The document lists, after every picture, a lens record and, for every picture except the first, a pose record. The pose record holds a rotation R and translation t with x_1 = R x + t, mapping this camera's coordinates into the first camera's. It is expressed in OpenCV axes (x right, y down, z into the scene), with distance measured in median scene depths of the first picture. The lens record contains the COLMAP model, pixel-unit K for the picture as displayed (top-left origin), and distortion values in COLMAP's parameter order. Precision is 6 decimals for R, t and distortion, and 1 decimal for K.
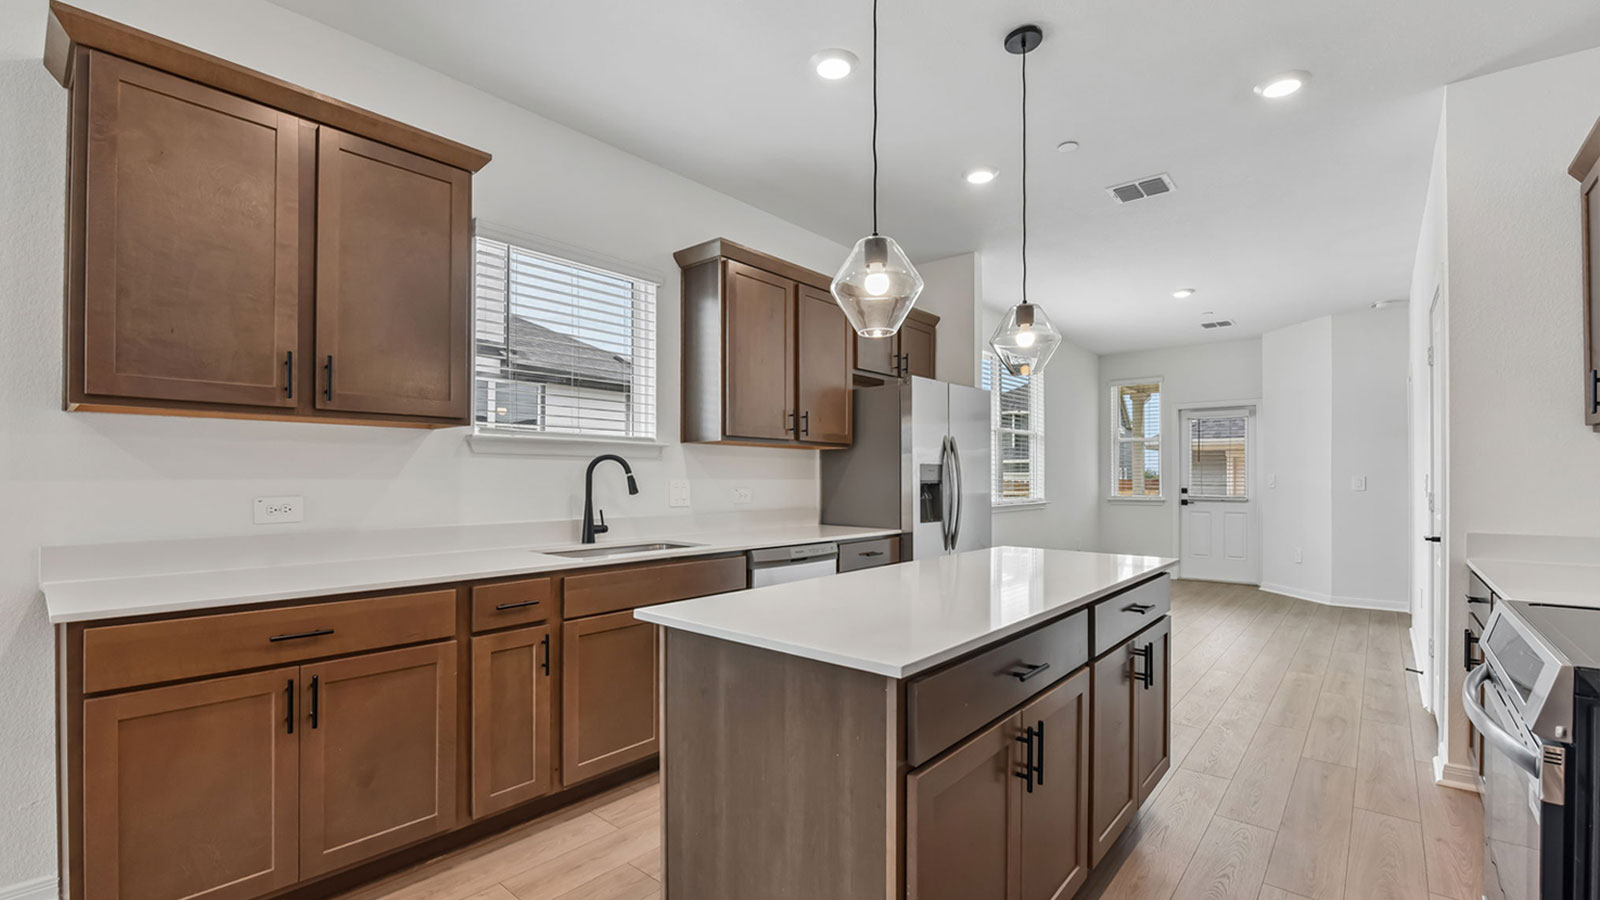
lens RADIAL K [[696.9, 0, 785.7], [0, 696.9, 476.4], [0, 0, 1]] dist [-0.016343, -0.001152]
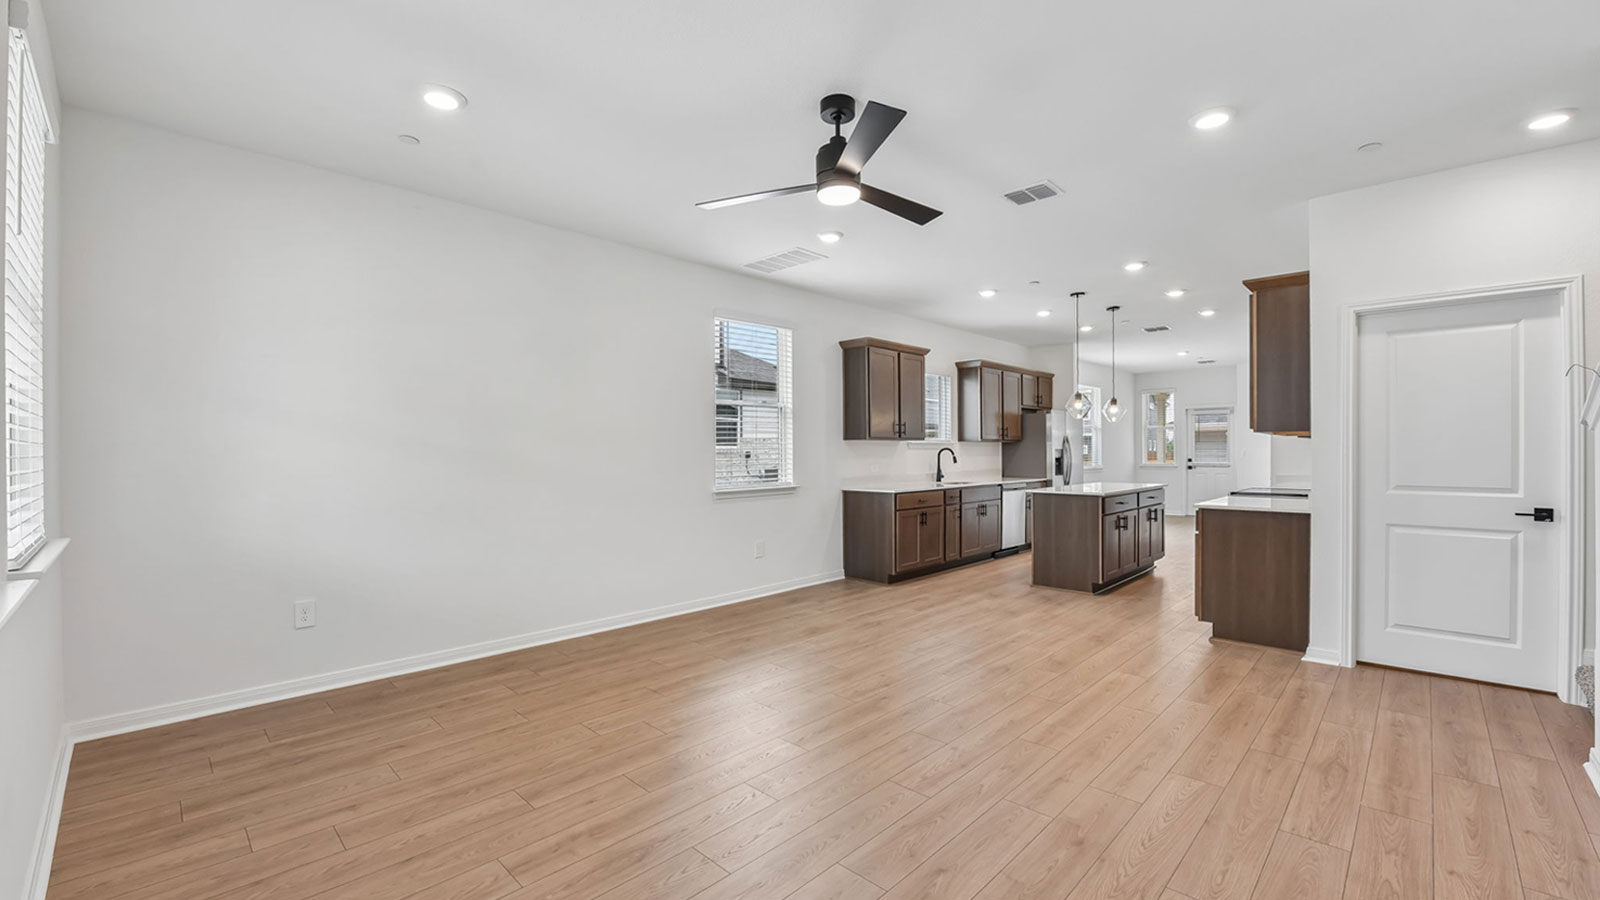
lens RADIAL K [[638.8, 0, 796.2], [0, 638.8, 452.2], [0, 0, 1]] dist [-0.015498, 0.000290]
pose [[0.998258, -0.005474, -0.058749, -0.591041], [0.005834, 0.999965, 0.005952, -0.028258], [0.058715, -0.006284, 0.998255, -1.247252]]
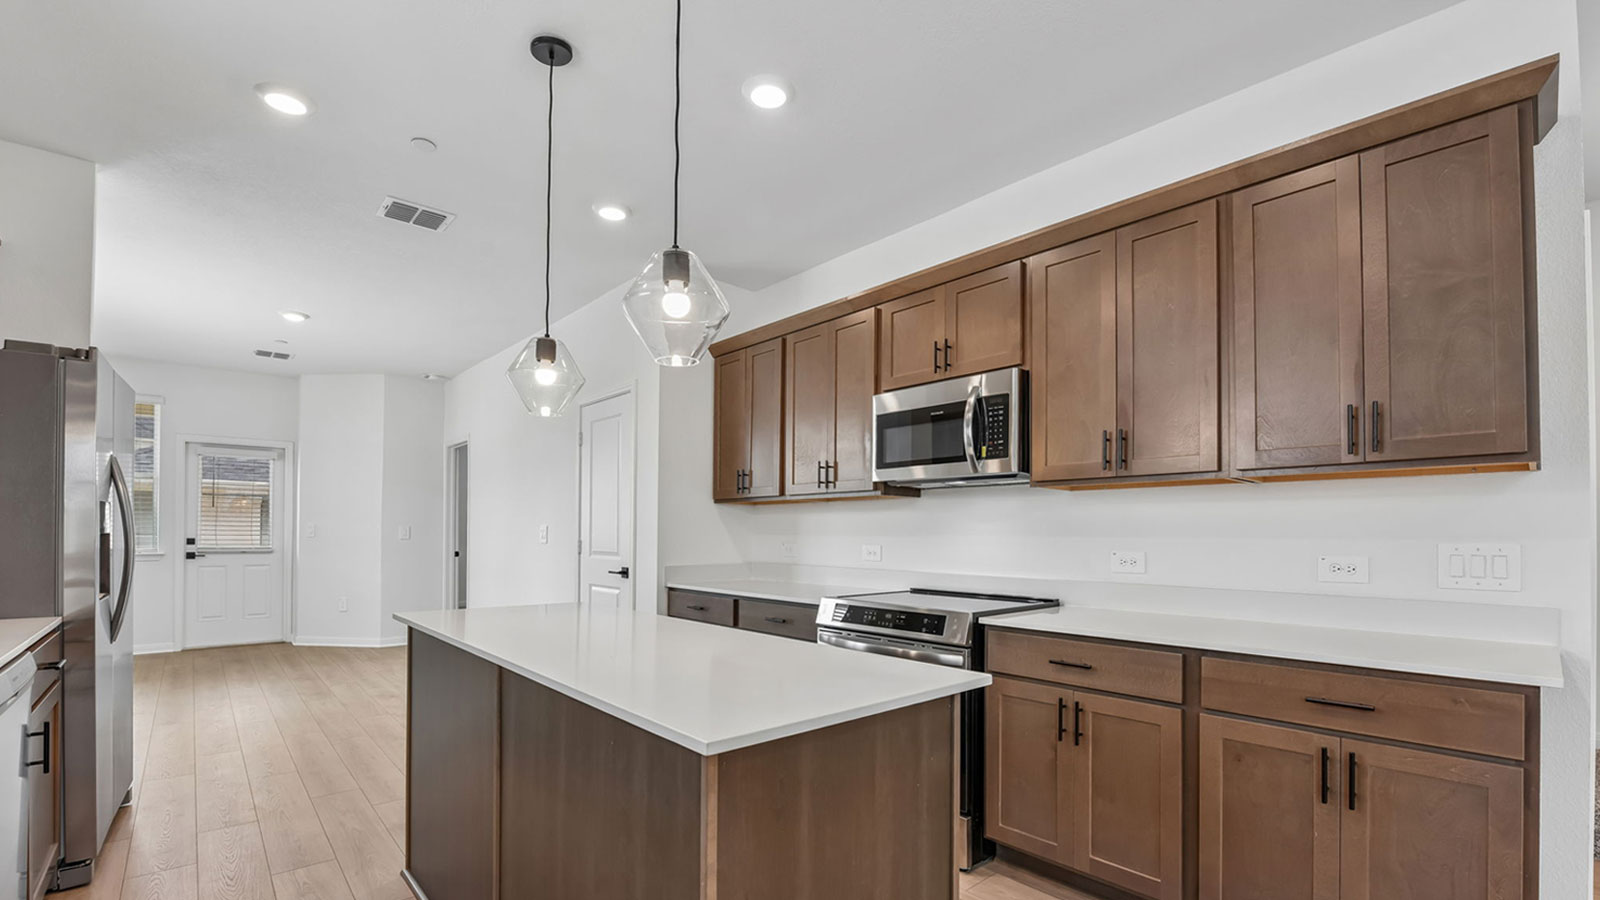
lens RADIAL K [[696.9, 0, 841.5], [0, 696.9, 529.8], [0, 0, 1]] dist [-0.016343, -0.001152]
pose [[0.114188, 0.004049, 0.993451, -0.356406], [-0.011364, 0.999932, -0.002770, 0.001023], [-0.993394, -0.010974, 0.114227, 0.346480]]
